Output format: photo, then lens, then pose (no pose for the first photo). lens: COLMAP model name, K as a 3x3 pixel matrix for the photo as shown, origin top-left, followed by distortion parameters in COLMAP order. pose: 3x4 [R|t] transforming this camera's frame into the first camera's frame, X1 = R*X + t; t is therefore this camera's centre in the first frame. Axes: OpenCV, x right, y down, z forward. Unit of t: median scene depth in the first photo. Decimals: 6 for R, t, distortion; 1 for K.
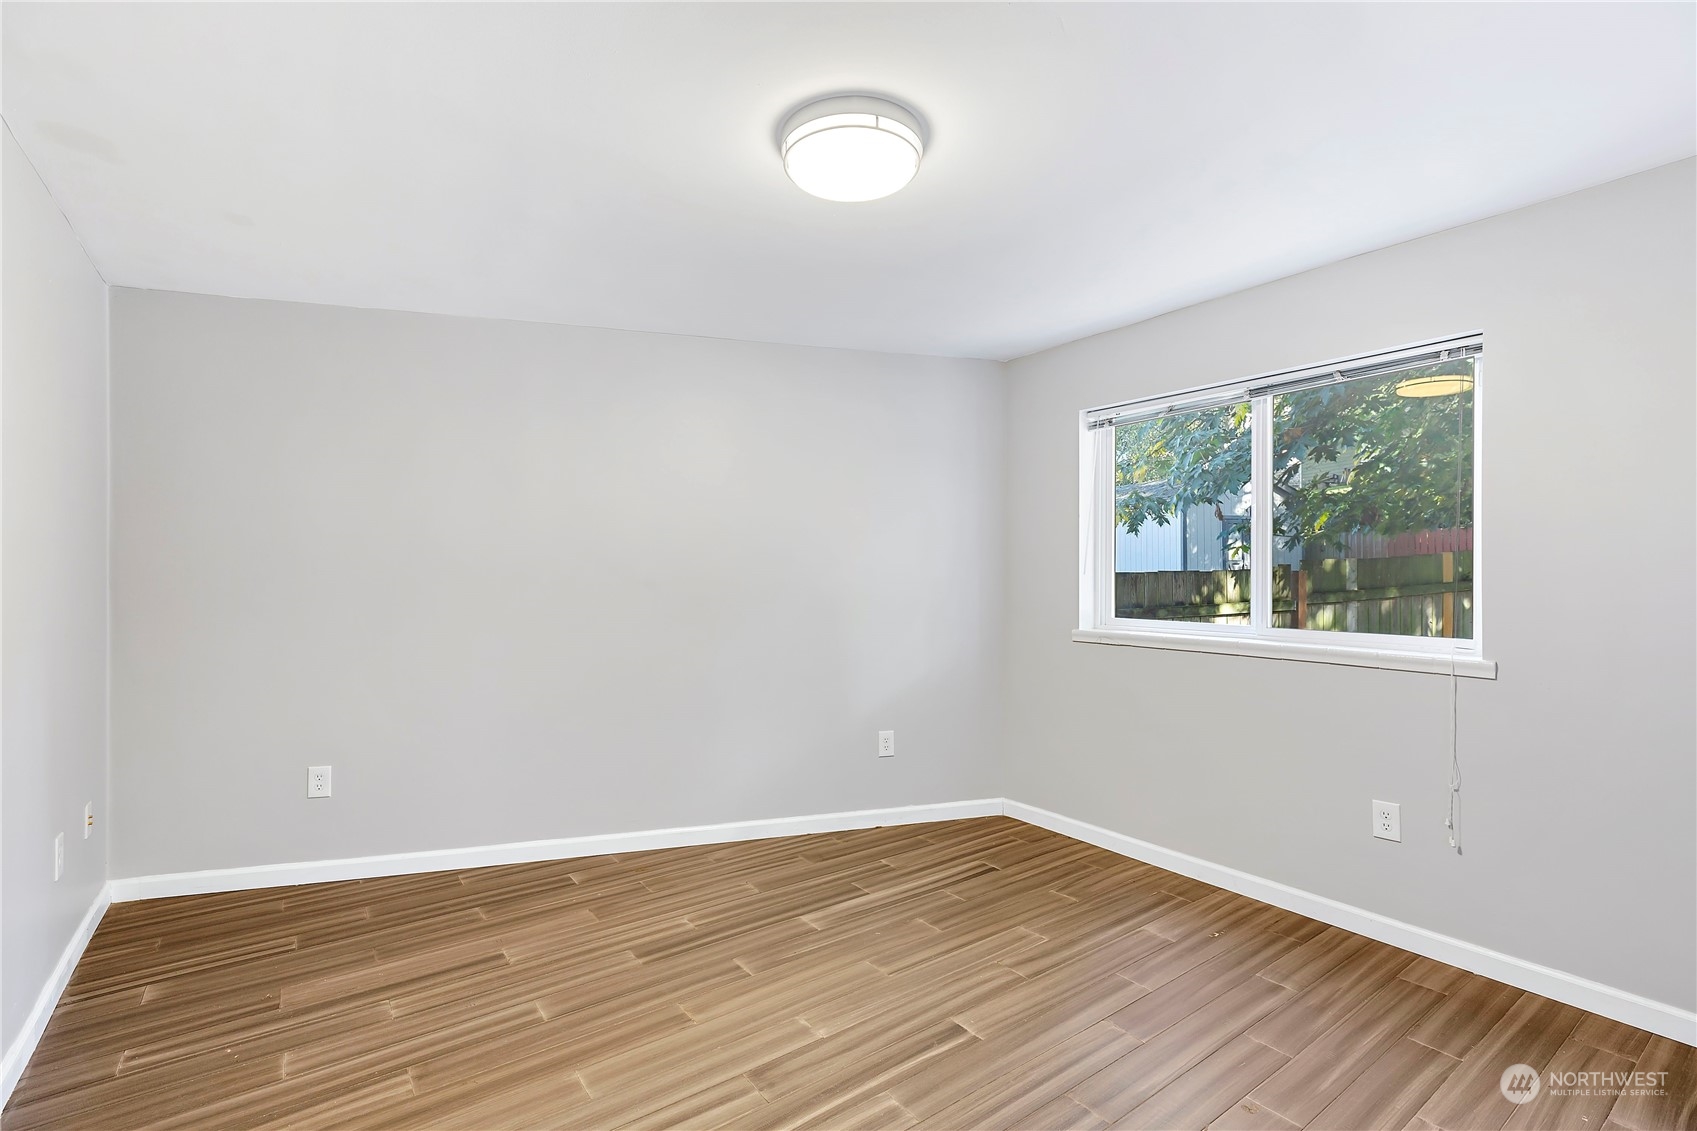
lens RADIAL K [[764.2, 0, 857.0], [0, 764.2, 569.8], [0, 0, 1]] dist [0.007531, -0.000385]
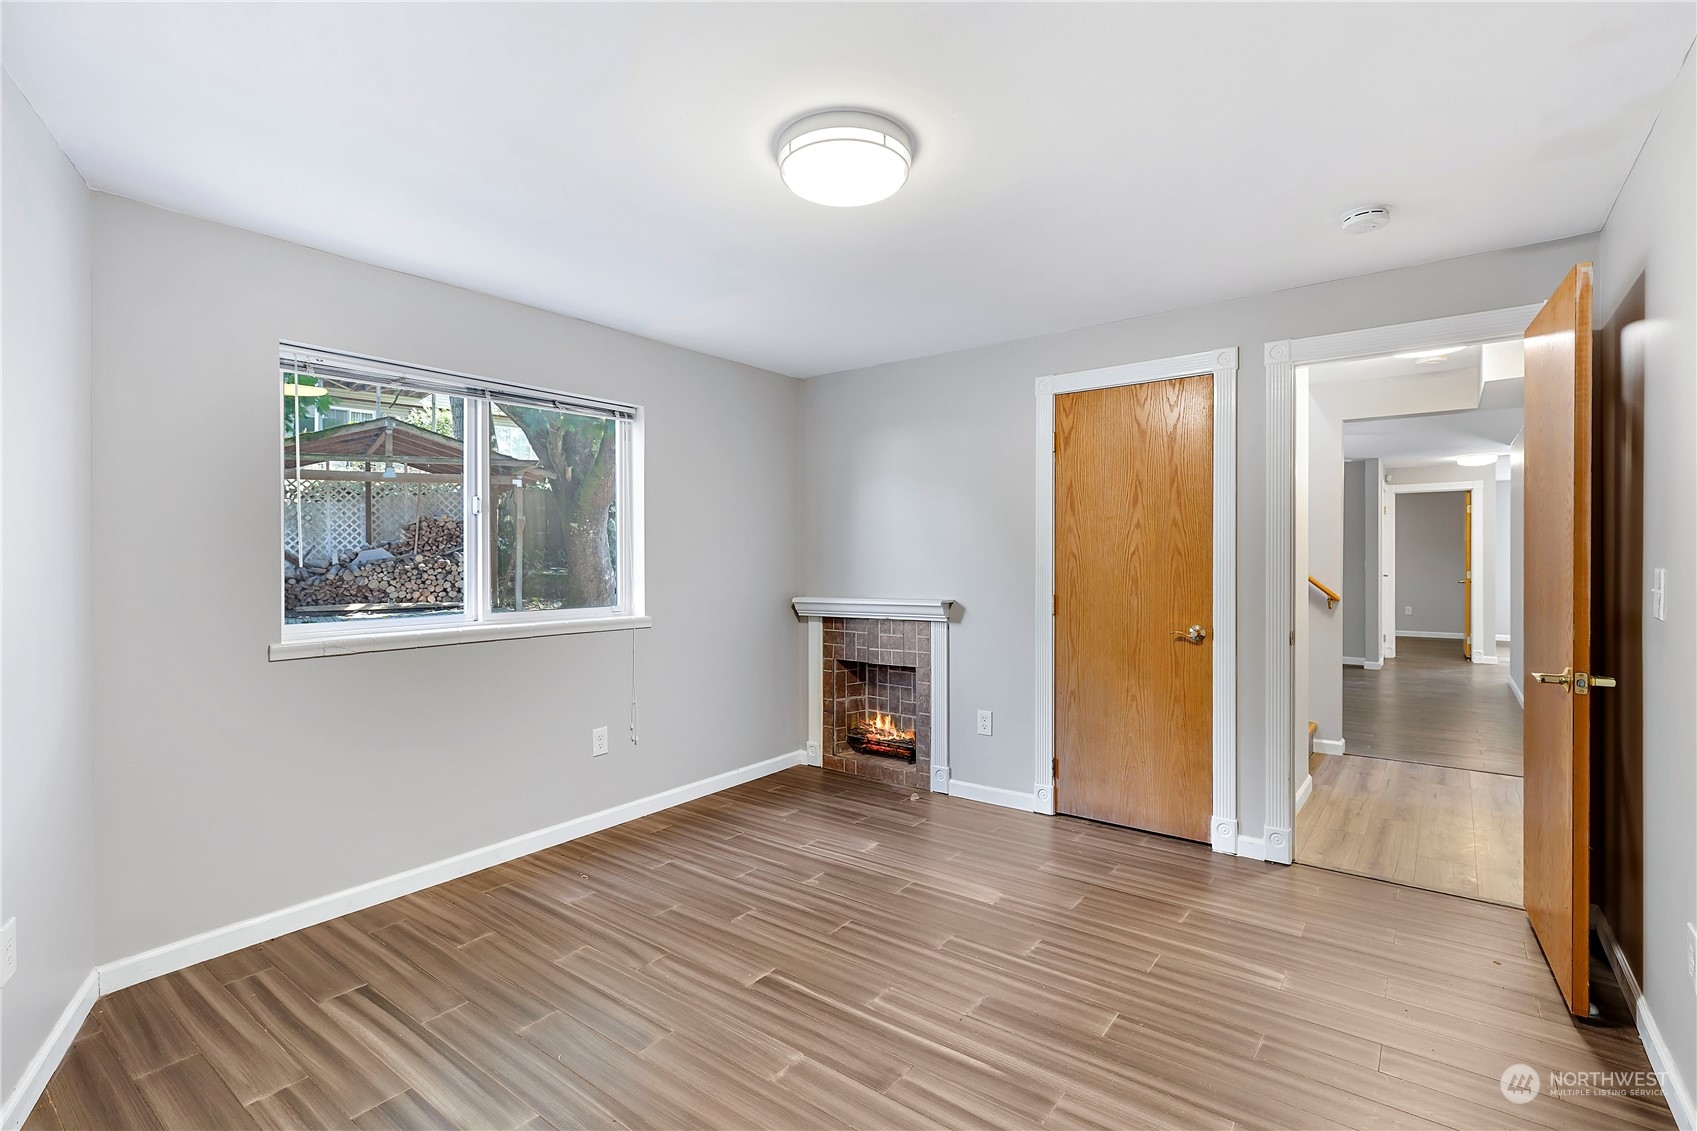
lens RADIAL K [[764.2, 0, 851.5], [0, 764.2, 565.9], [0, 0, 1]] dist [0.007531, -0.000385]
pose [[-0.266476, -0.005741, 0.963824, -0.708533], [0.003099, 0.999972, 0.006813, 0.002779], [-0.963837, 0.004802, -0.266451, 0.874812]]
